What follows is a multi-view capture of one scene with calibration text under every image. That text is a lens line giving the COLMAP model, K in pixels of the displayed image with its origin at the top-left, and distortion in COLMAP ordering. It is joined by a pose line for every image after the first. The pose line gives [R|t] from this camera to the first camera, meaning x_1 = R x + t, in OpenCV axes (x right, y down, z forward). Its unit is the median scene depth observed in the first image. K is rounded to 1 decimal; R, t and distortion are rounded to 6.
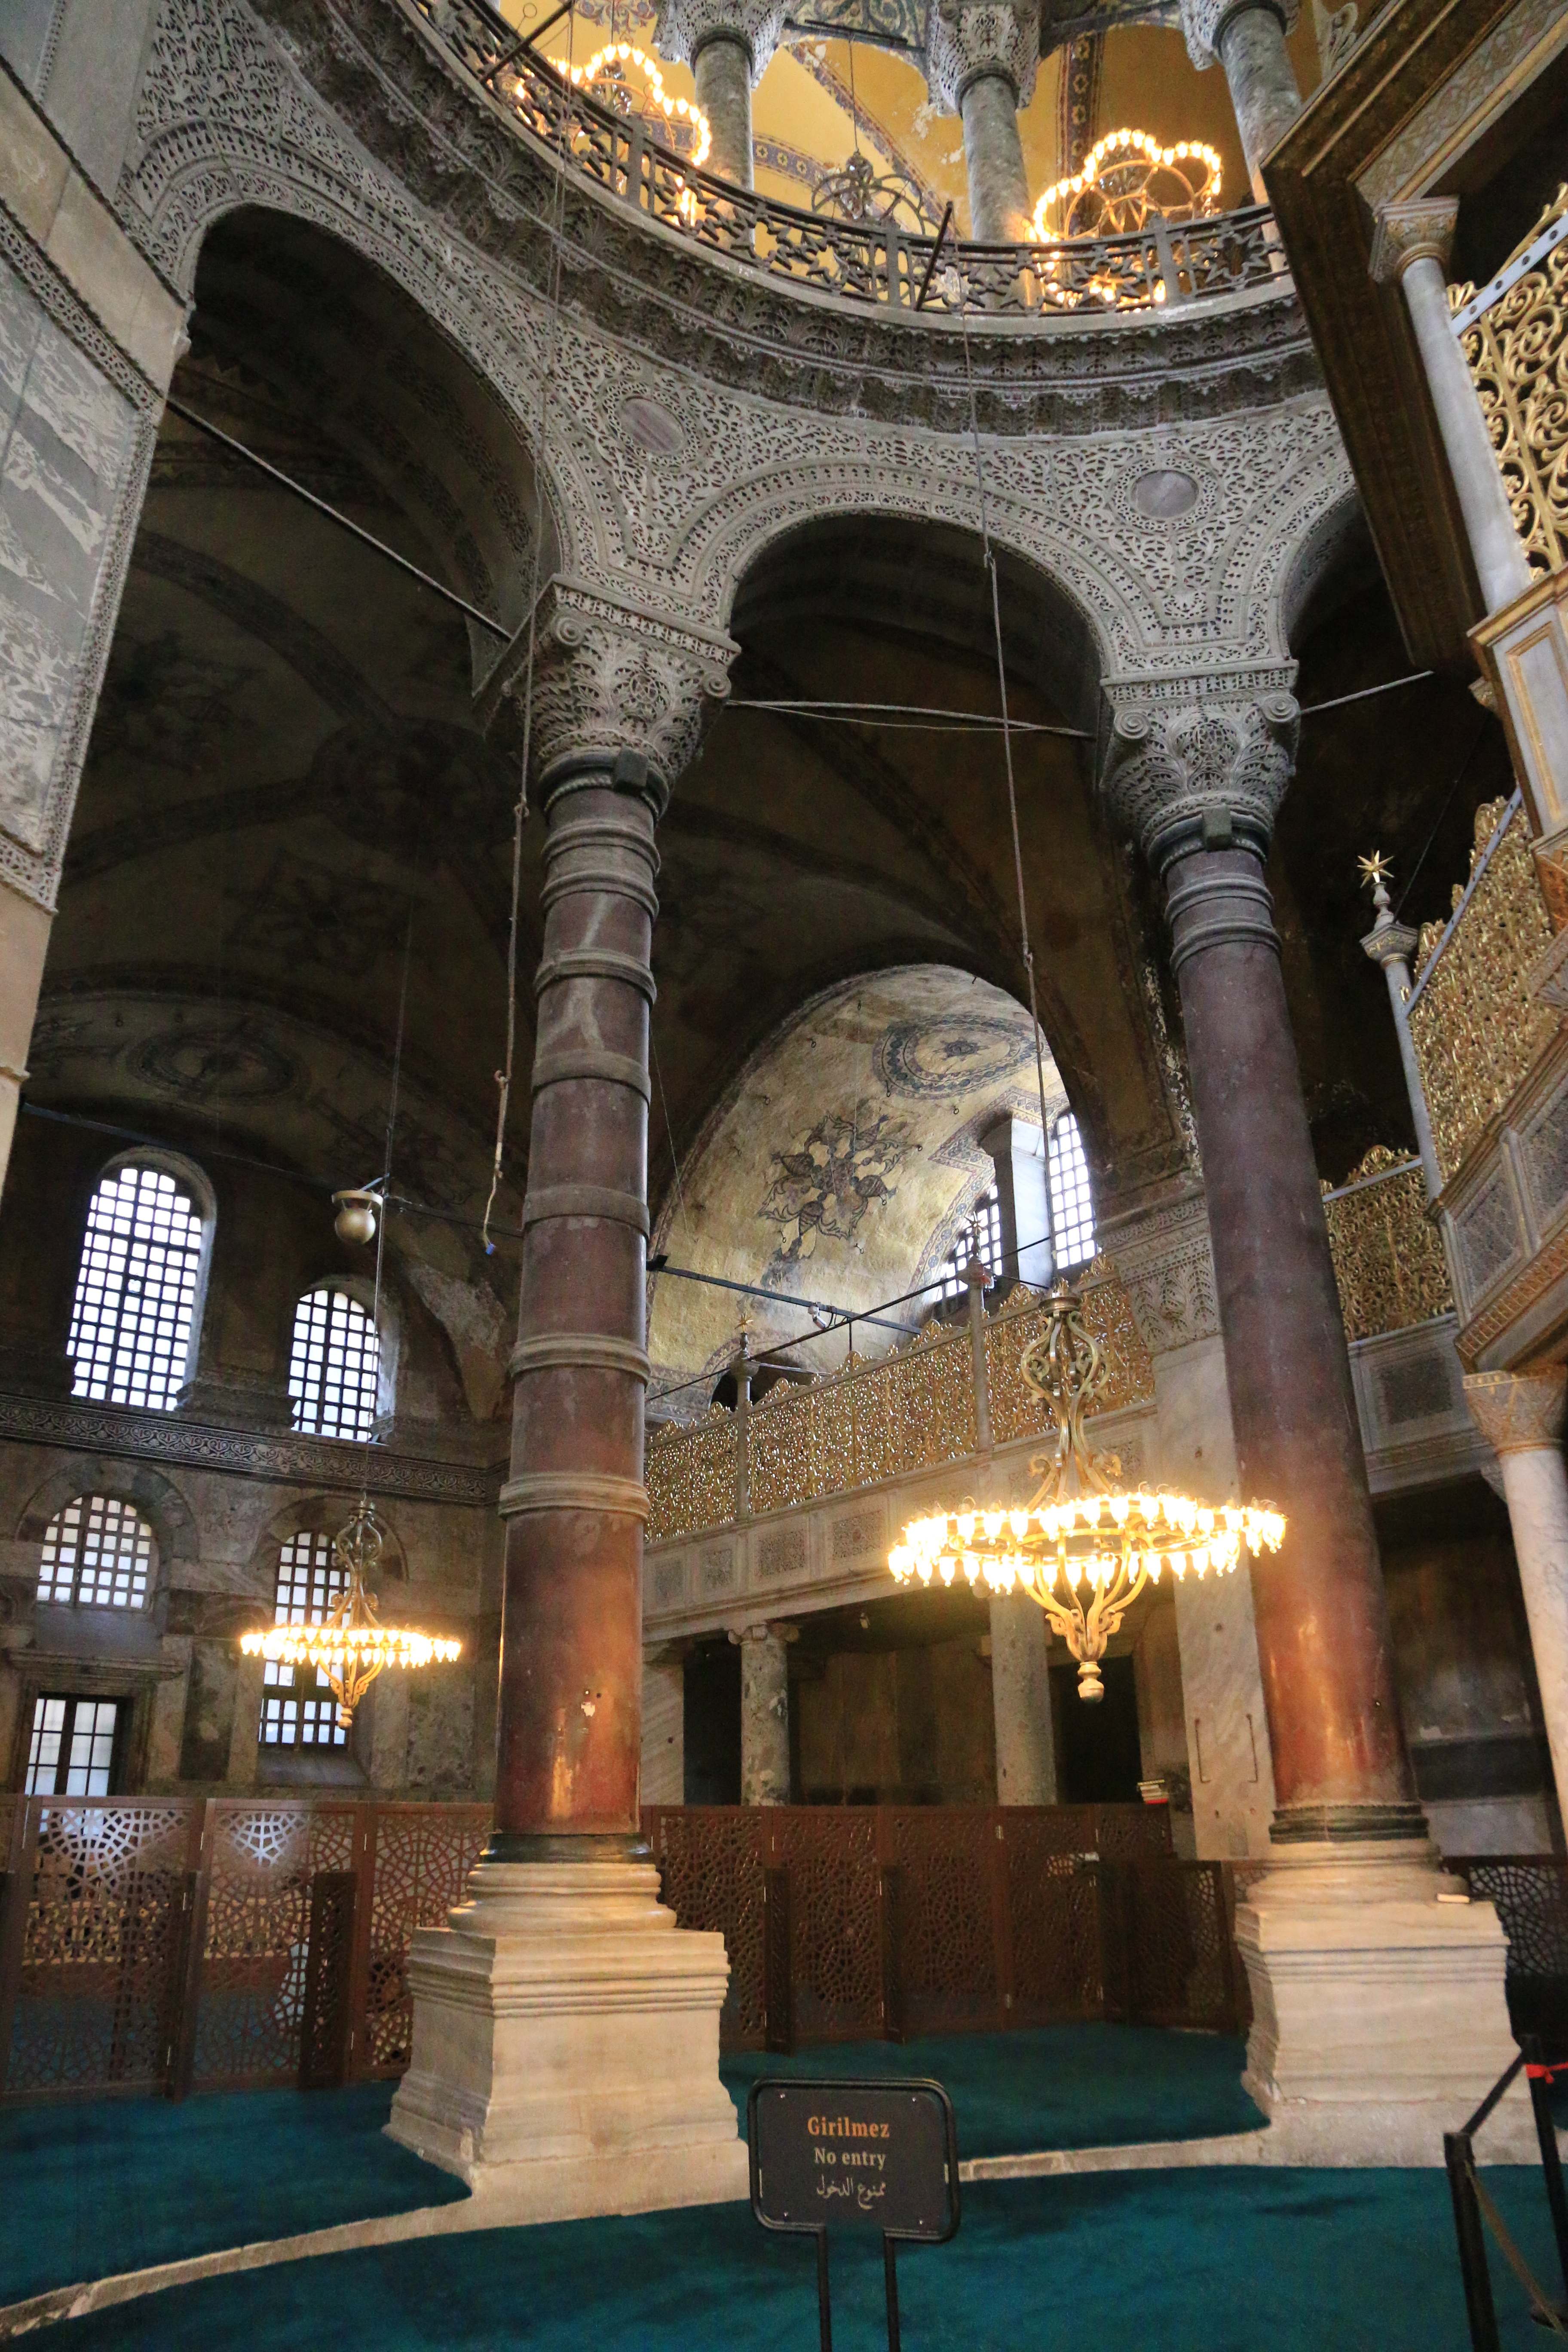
lens RADIAL K [[1633.4, 0, 784.0], [0, 1633.4, 1176.0], [0, 0, 1]] dist [-0.121093, 0.082380]
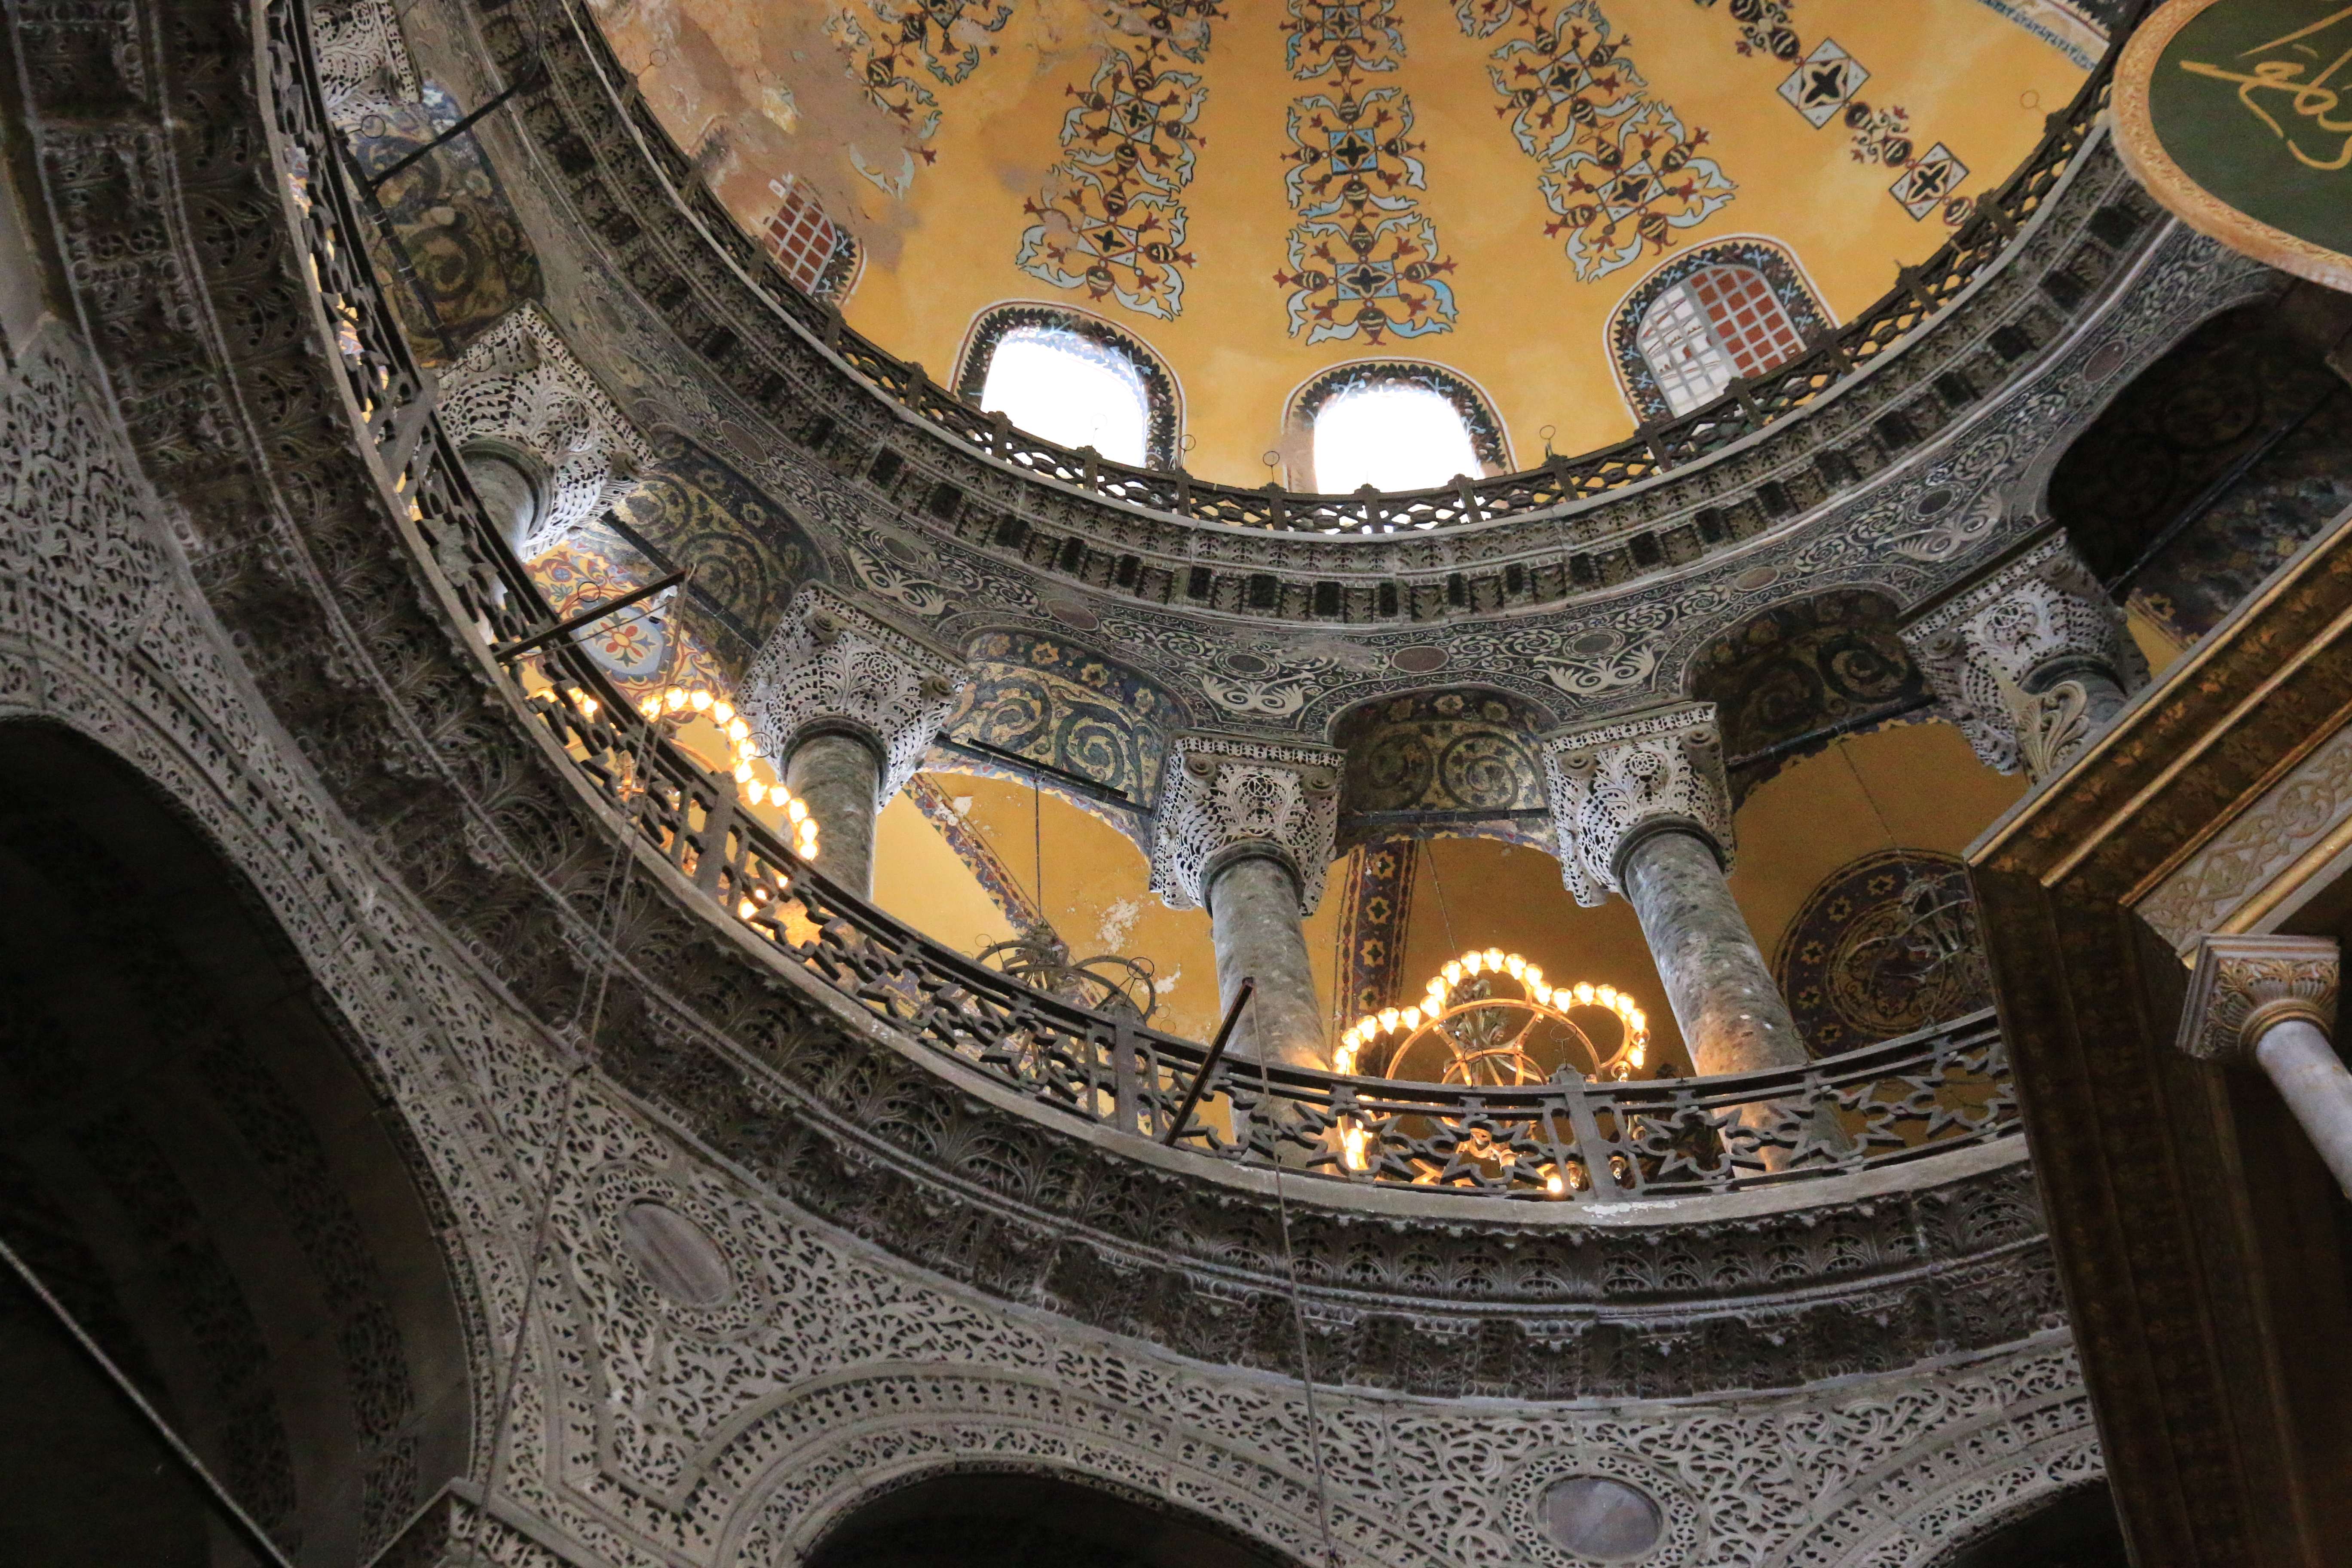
lens RADIAL K [[3026.5, 0, 1176.0], [0, 3026.5, 784.0], [0, 0, 1]] dist [0.093375, 0.067119]
pose [[0.976924, 0.169057, 0.130537, -0.075829], [-0.049603, 0.774024, -0.631210, 0.034938], [-0.207749, 0.610169, 0.764548, 0.097732]]
